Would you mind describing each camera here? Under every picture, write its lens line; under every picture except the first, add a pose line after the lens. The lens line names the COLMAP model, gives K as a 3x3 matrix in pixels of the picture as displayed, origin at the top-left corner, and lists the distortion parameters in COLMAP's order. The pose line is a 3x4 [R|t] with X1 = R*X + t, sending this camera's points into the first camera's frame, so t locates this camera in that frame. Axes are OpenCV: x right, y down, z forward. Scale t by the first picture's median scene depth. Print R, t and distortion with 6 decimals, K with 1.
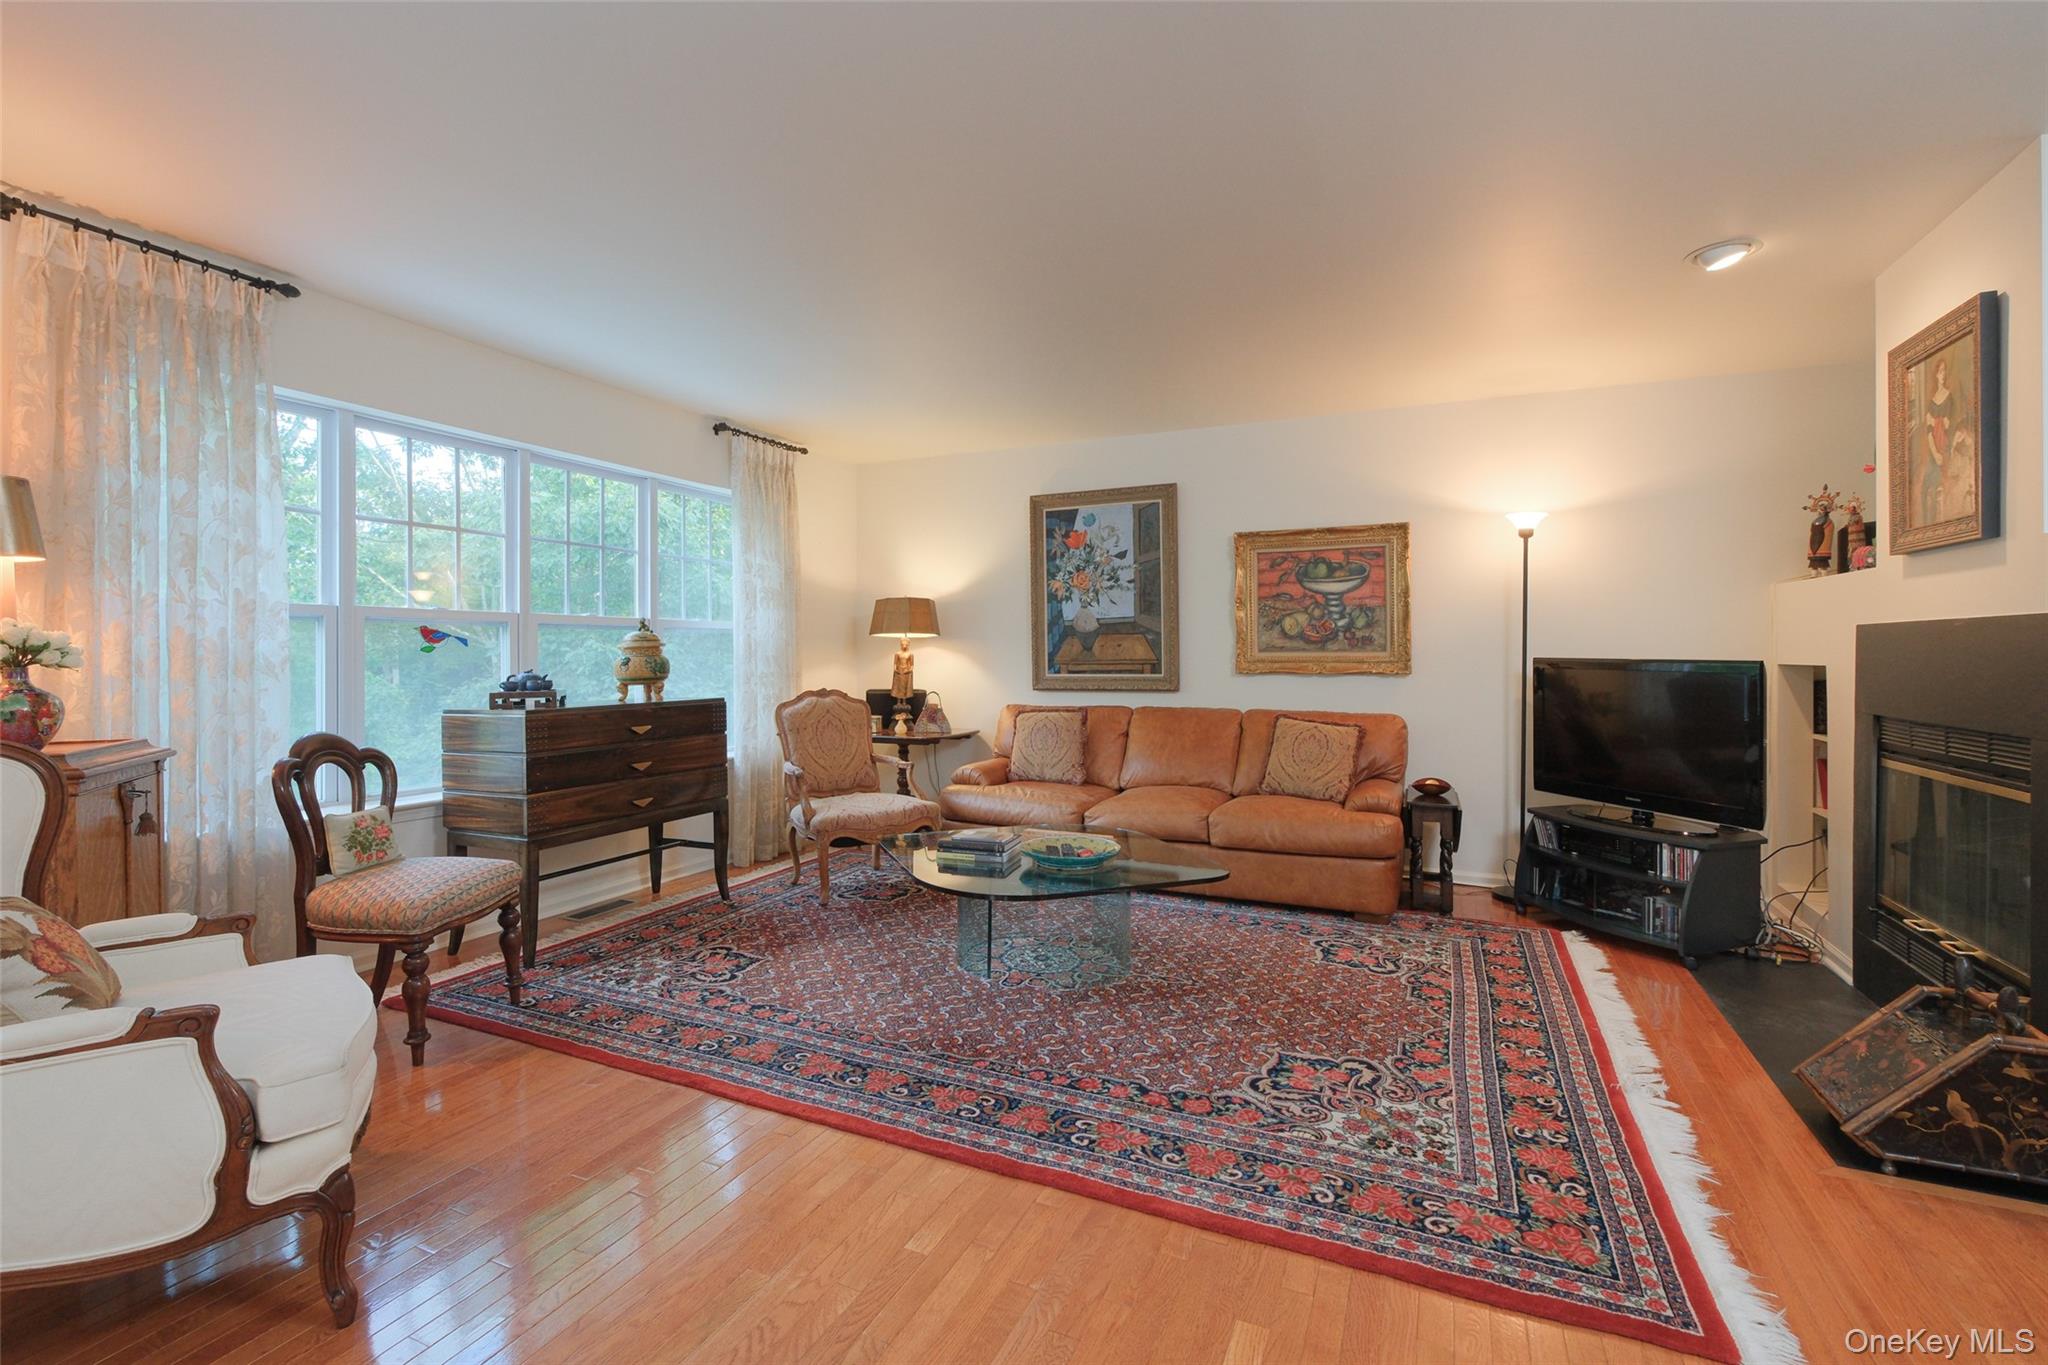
lens RADIAL K [[899.5, 0, 1020.2], [0, 899.5, 655.4], [0, 0, 1]] dist [0.000762, -0.000088]
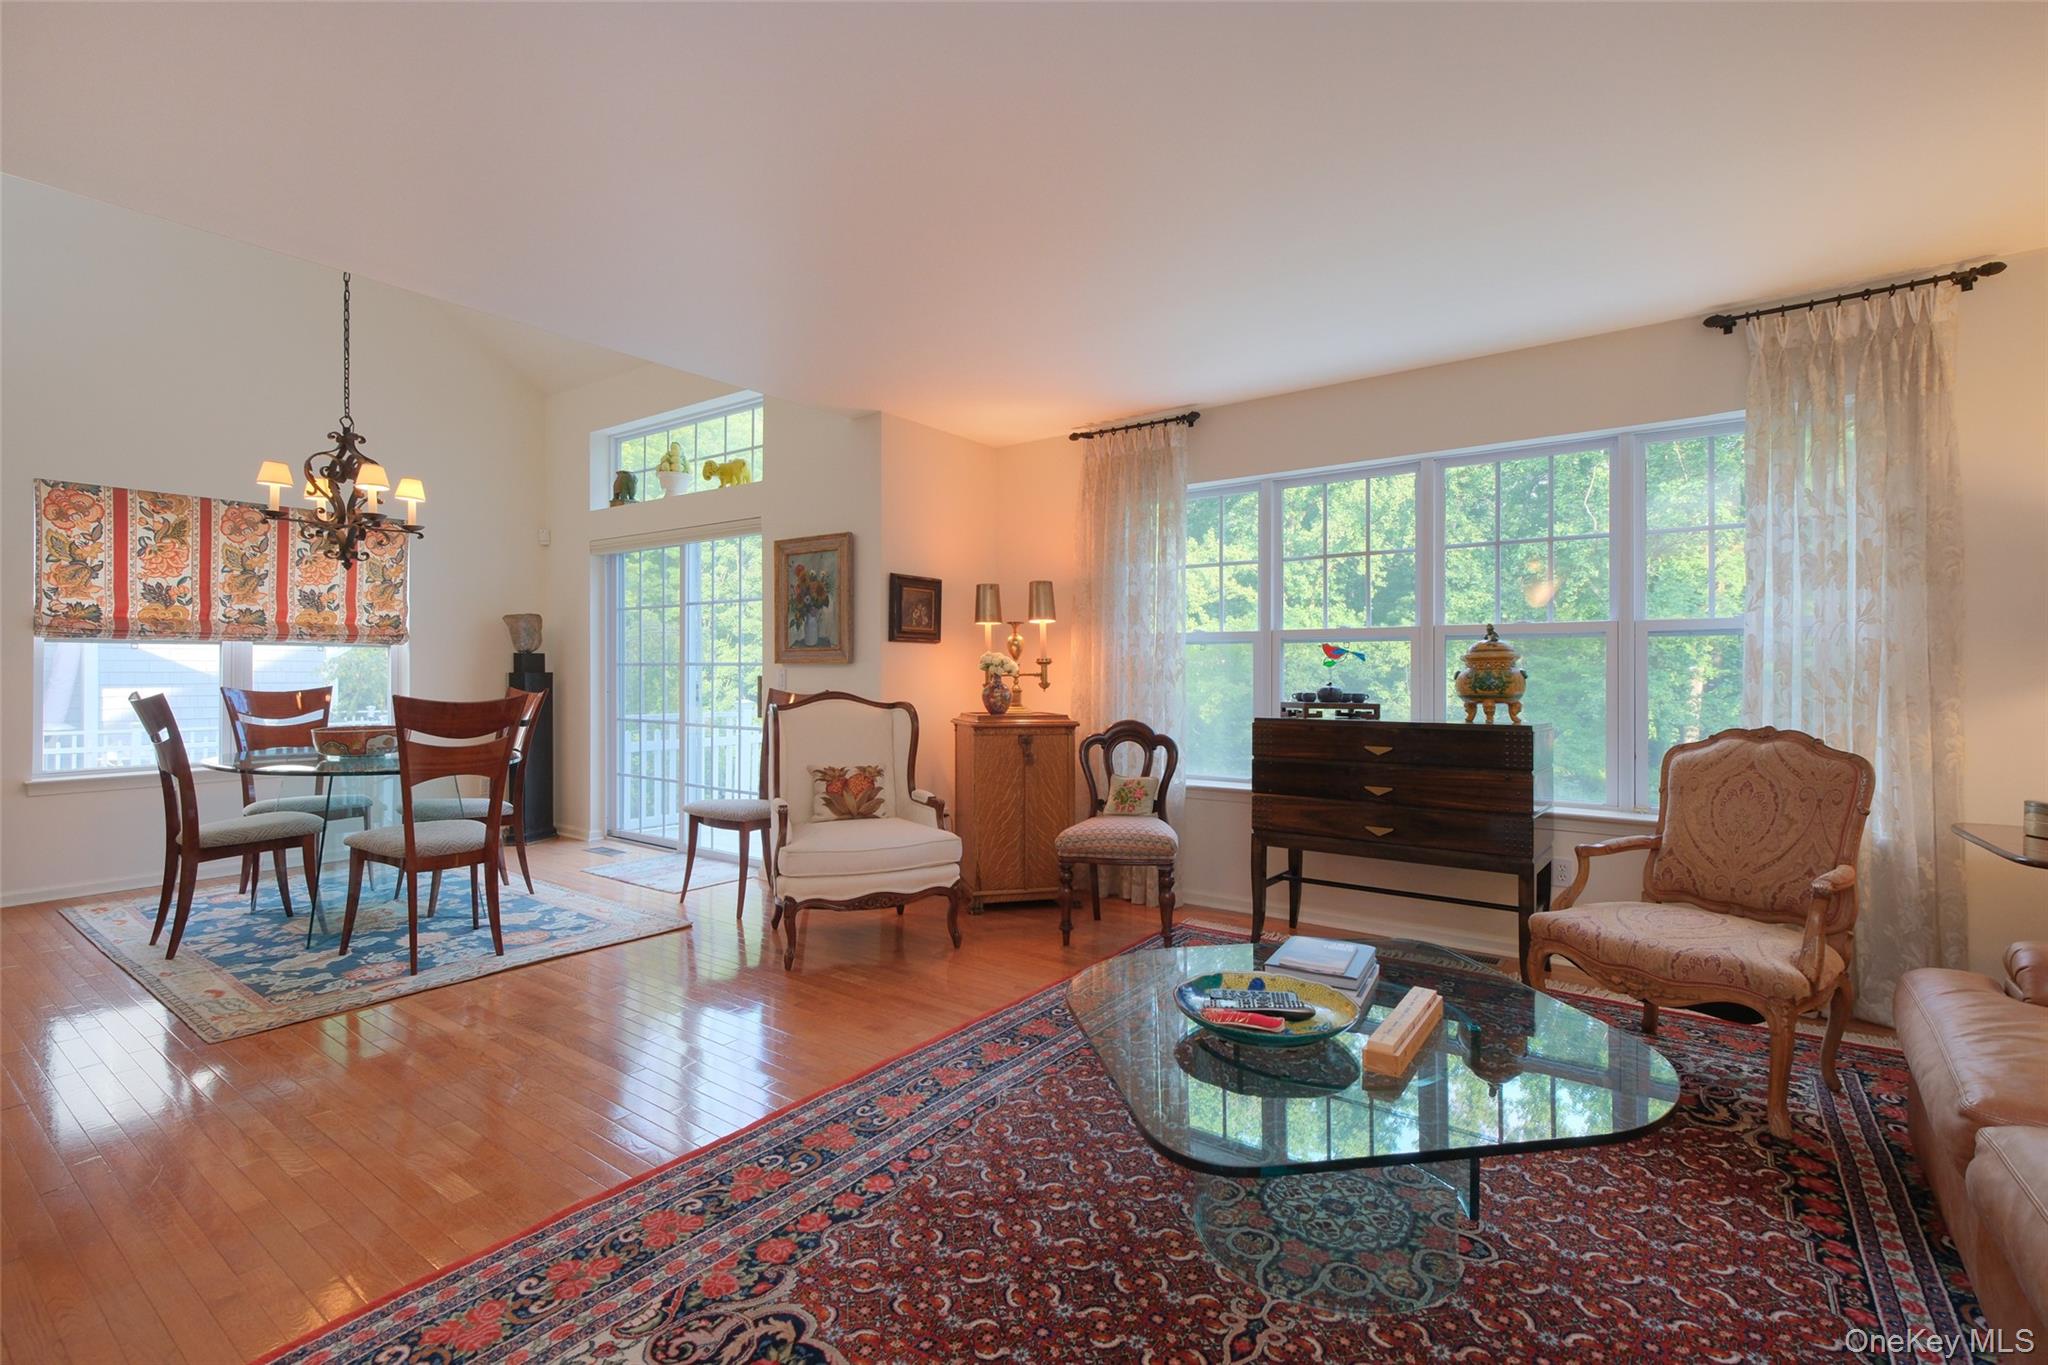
lens RADIAL K [[928.1, 0, 1019.0], [0, 928.1, 673.4], [0, 0, 1]] dist [0.003977, 0.001100]
pose [[-0.197320, -0.000235, -0.980339, 0.736834], [-0.002913, 0.999996, 0.000347, 0.007328], [0.980335, 0.002924, -0.197320, 1.074235]]
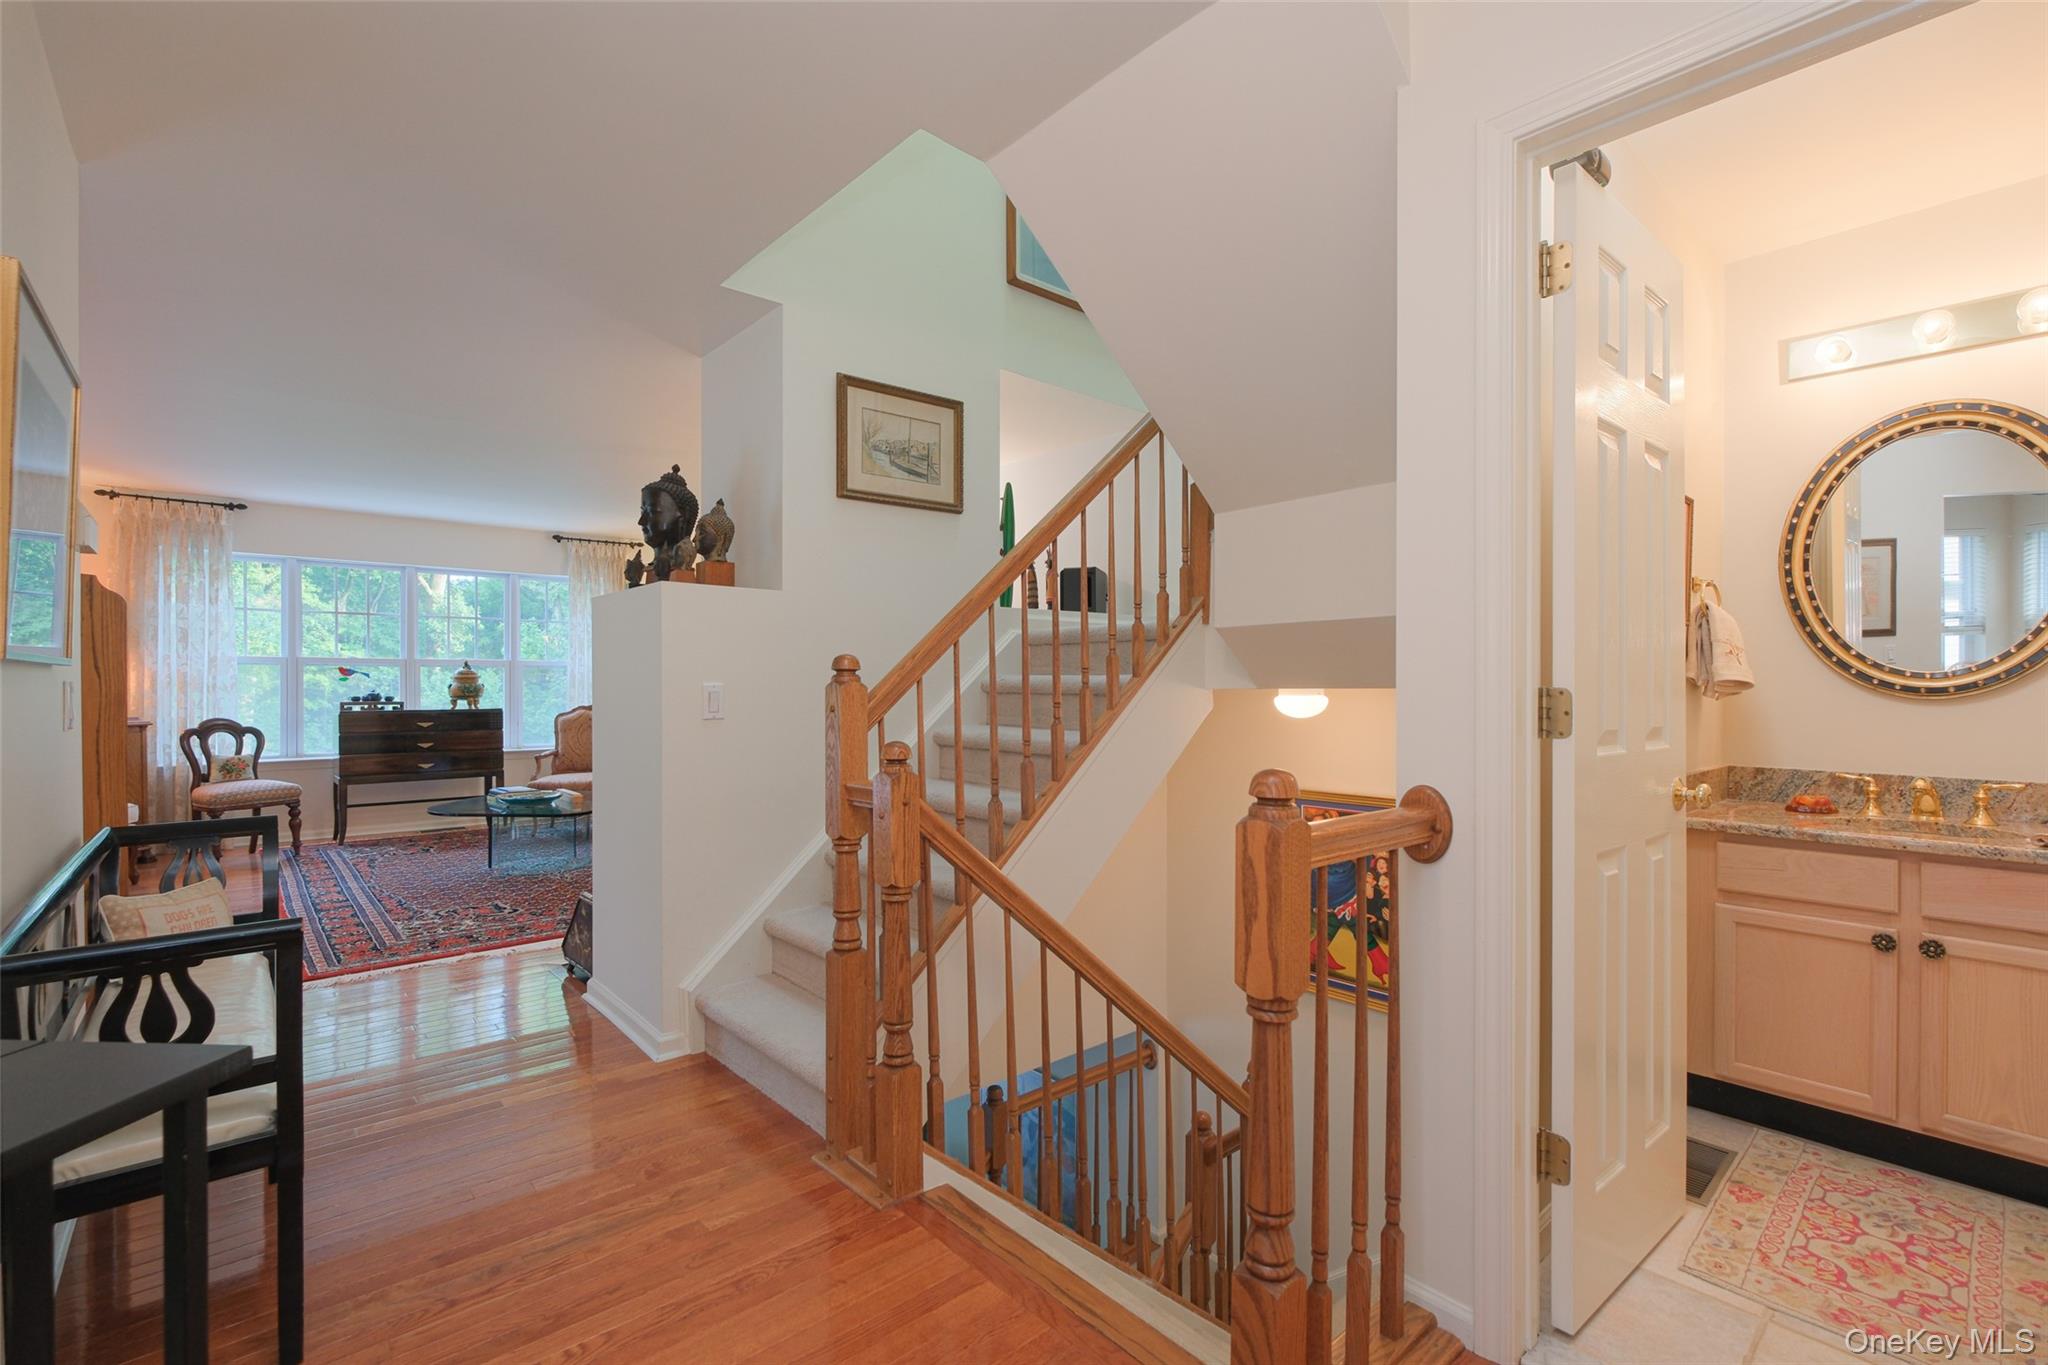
lens RADIAL K [[901.0, 0, 1024.0], [0, 901.0, 682.5], [0, 0, 1]] dist [0.000680, 0.000058]
pose [[0.920626, 0.000572, -0.390446, 1.753139], [-0.001811, 0.999994, -0.002804, 0.003690], [0.390442, 0.003288, 0.920622, -0.221806]]
